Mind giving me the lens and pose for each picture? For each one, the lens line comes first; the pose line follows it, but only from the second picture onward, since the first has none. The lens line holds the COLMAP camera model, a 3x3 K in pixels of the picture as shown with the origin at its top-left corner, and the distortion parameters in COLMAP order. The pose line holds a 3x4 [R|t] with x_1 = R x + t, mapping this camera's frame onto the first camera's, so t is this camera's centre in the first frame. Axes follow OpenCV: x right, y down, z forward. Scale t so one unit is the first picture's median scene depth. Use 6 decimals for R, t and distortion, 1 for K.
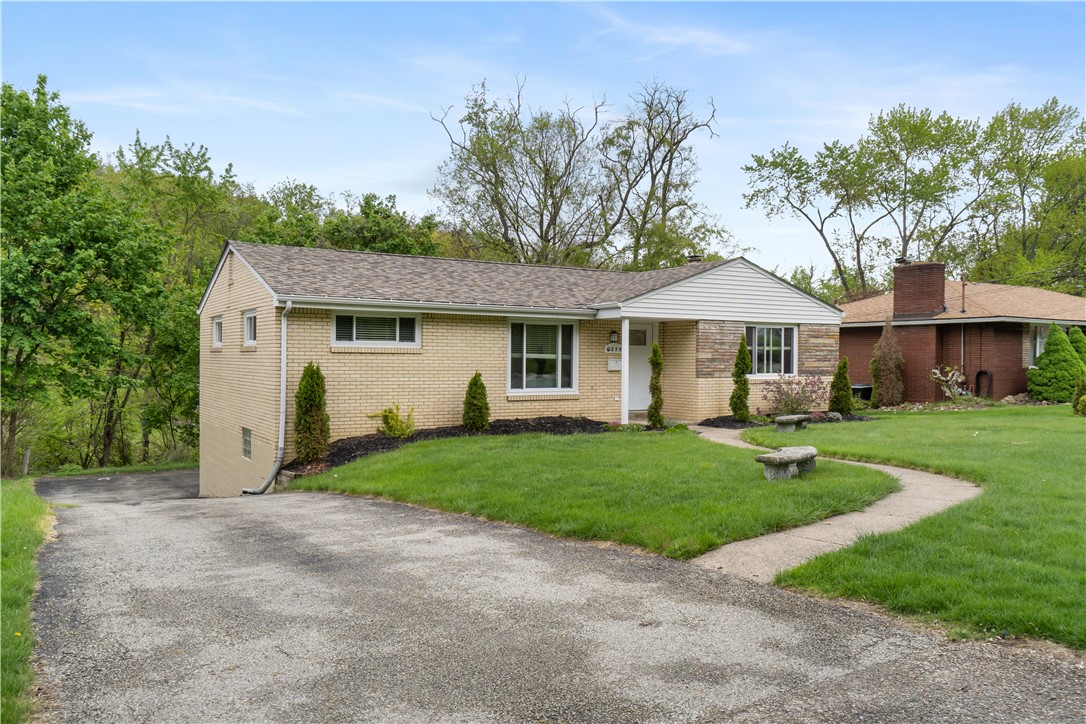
lens RADIAL K [[847.9, 0, 545.0], [0, 847.9, 363.4], [0, 0, 1]] dist [0.001206, 0.016456]
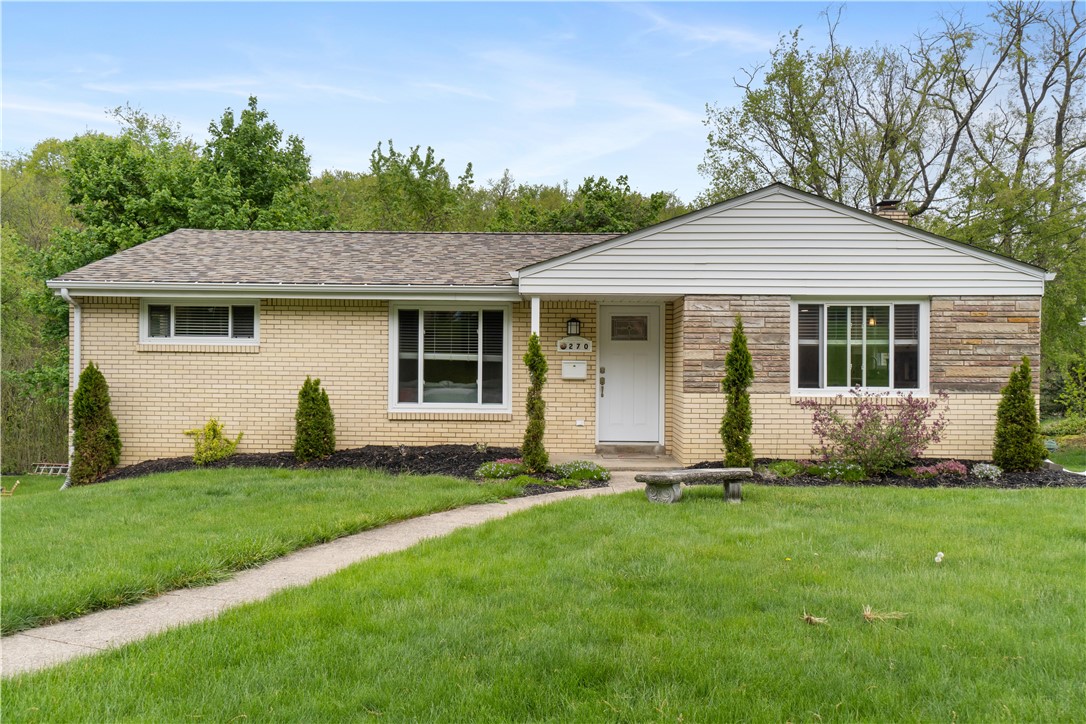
lens RADIAL K [[847.9, 0, 547.1], [0, 847.9, 365.7], [0, 0, 1]] dist [0.001206, 0.016456]
pose [[0.839510, 0.000891, -0.543343, 0.444965], [-0.006299, 0.999947, -0.008093, 0.003867], [0.543308, 0.010217, 0.839472, 0.469814]]
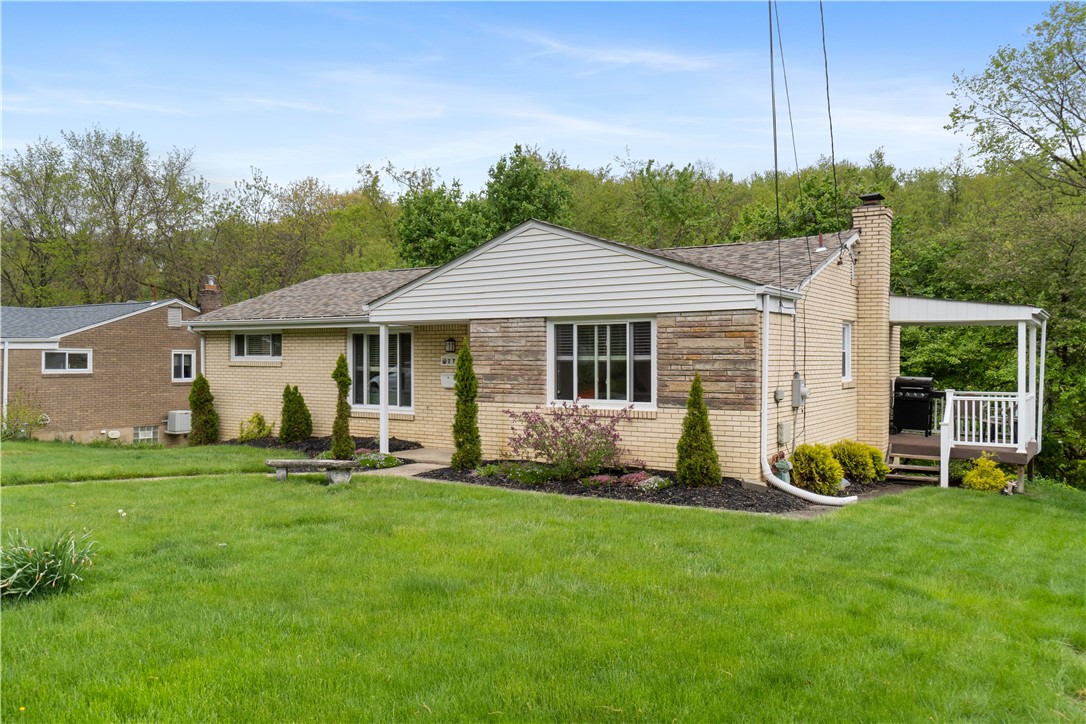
lens RADIAL K [[847.9, 0, 538.5], [0, 847.9, 357.7], [0, 0, 1]] dist [0.001206, 0.016456]
pose [[0.403089, -0.005983, -0.915141, 0.897865], [-0.004676, 0.999952, -0.008597, -0.014232], [0.915149, 0.007744, 0.403042, 0.802362]]
